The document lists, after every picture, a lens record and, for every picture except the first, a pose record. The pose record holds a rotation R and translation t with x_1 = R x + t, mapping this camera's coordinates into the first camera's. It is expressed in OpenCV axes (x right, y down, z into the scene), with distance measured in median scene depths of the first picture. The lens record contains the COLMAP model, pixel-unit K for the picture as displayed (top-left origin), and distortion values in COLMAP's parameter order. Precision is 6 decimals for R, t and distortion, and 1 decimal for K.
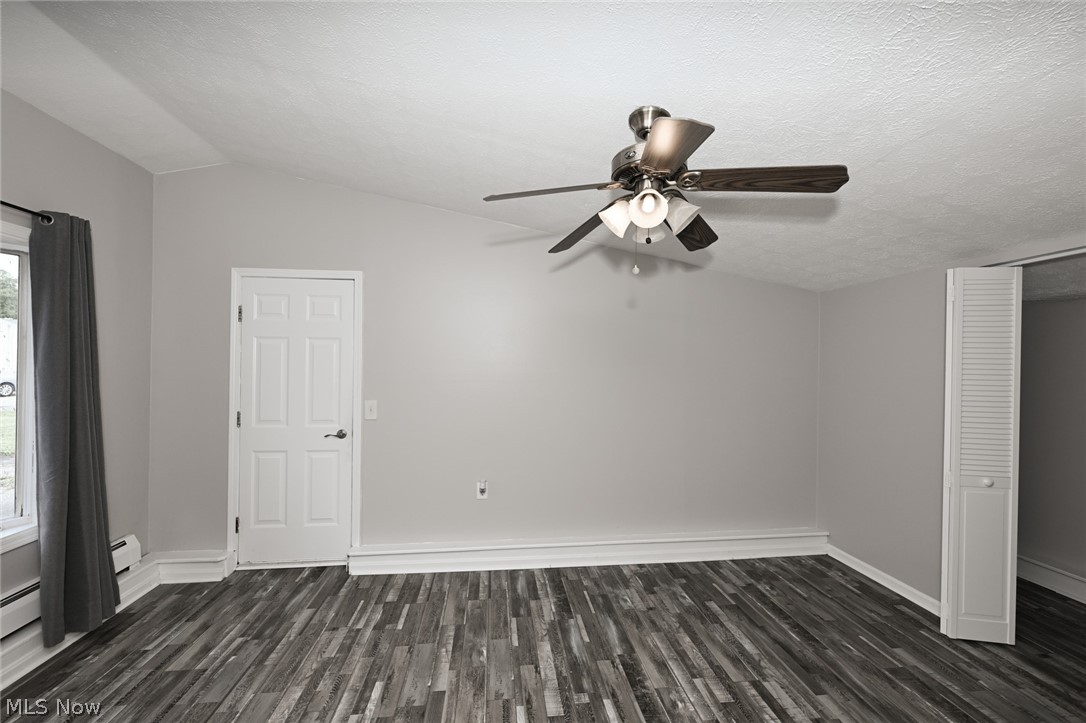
lens RADIAL K [[434.7, 0, 546.5], [0, 434.7, 361.7], [0, 0, 1]] dist [-0.000878, -0.000148]
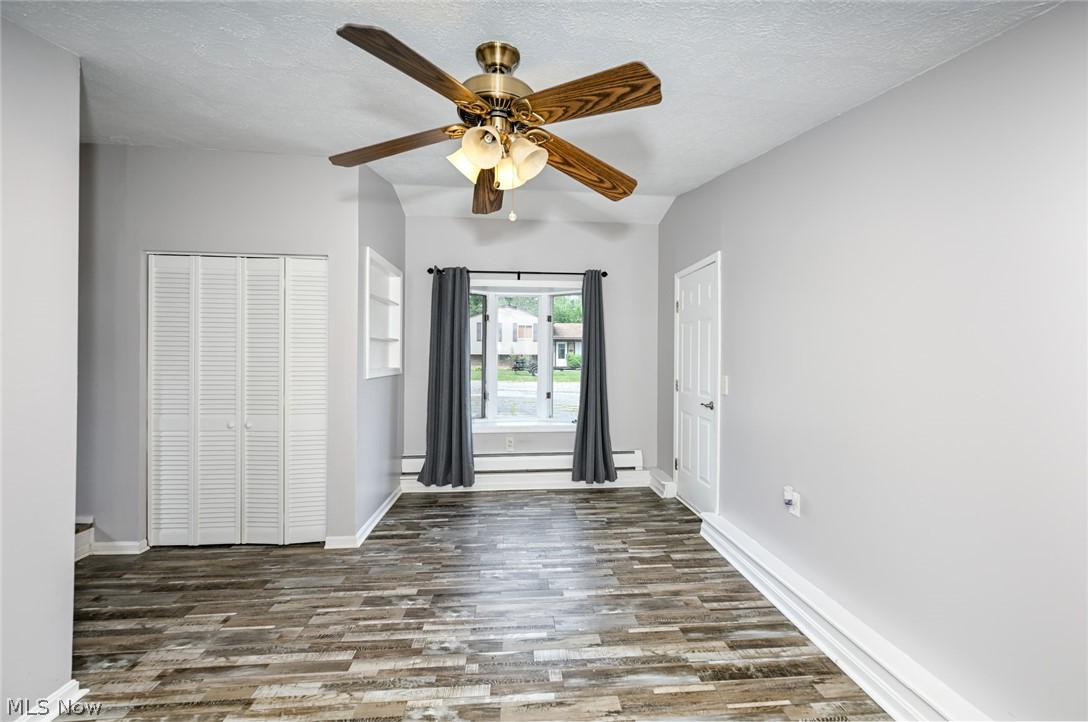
lens RADIAL K [[436.6, 0, 540.1], [0, 436.6, 358.3], [0, 0, 1]] dist [-0.000797, 0.000148]
pose [[-0.049501, -0.008075, -0.998741, 0.773696], [-0.003246, 0.999963, -0.007924, 0.071679], [0.998769, 0.002850, -0.049525, 0.758403]]
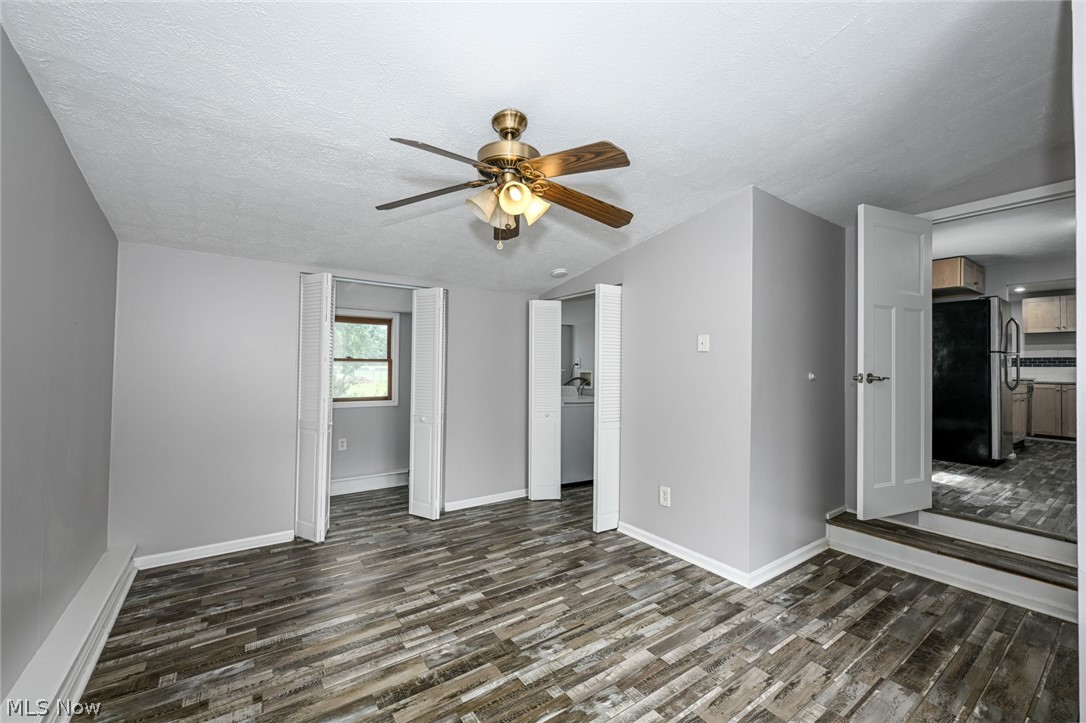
lens RADIAL K [[434.7, 0, 539.3], [0, 434.7, 366.4], [0, 0, 1]] dist [-0.000878, -0.000148]
pose [[-0.473671, -0.011933, 0.880621, -0.537220], [-0.023104, 0.999732, 0.001120, 0.063998], [-0.880399, -0.019816, -0.473820, 0.970973]]
